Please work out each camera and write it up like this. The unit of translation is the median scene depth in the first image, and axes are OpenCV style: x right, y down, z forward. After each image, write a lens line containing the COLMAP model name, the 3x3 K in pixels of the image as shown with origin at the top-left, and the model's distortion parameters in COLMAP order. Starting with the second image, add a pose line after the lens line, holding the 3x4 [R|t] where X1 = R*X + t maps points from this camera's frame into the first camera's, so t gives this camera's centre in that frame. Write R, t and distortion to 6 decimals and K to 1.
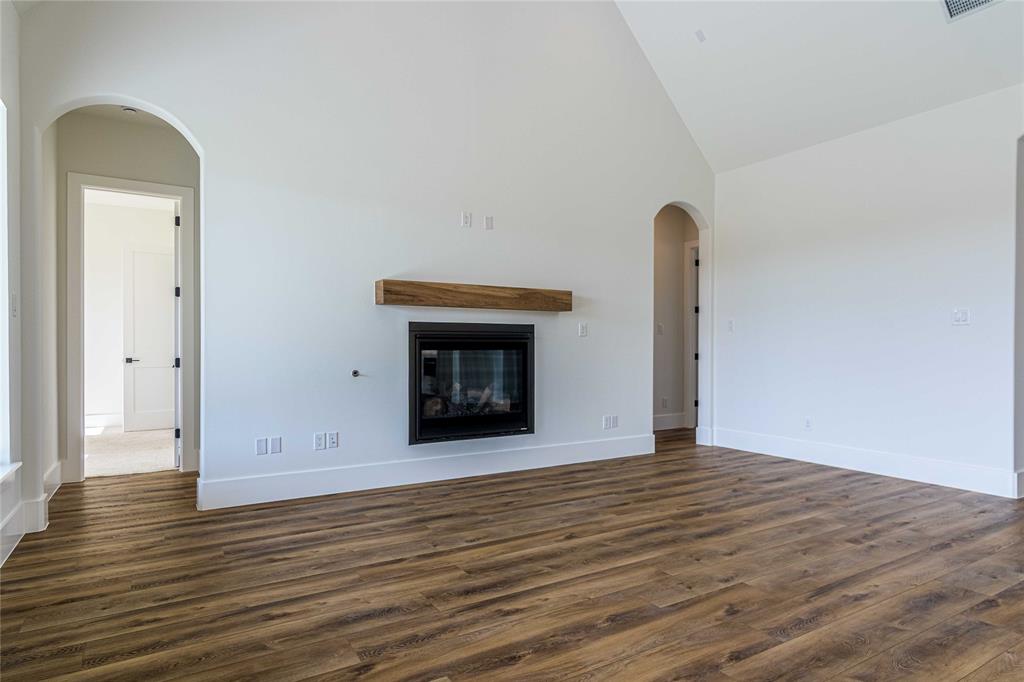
lens RADIAL K [[602.1, 0, 521.3], [0, 602.1, 347.8], [0, 0, 1]] dist [0.001481, -0.000232]
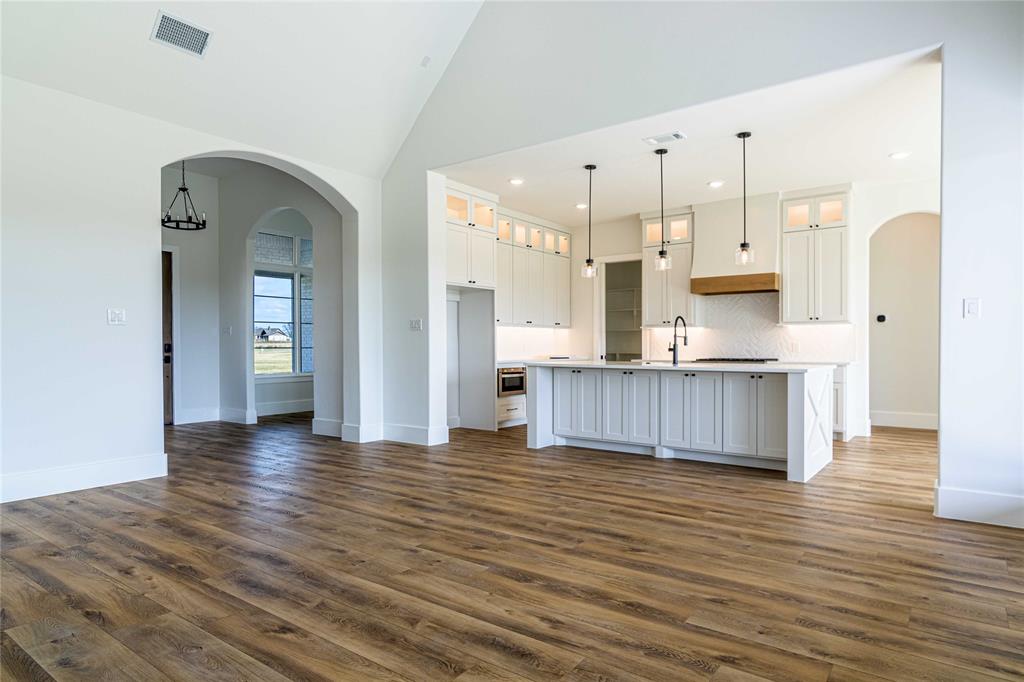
lens RADIAL K [[592.2, 0, 512.9], [0, 592.2, 346.4], [0, 0, 1]] dist [0.002725, 0.000392]
pose [[-0.369056, -0.003231, 0.929401, -0.557637], [0.003792, 0.999980, 0.004983, -0.003595], [-0.929399, 0.005364, -0.369037, 0.896409]]
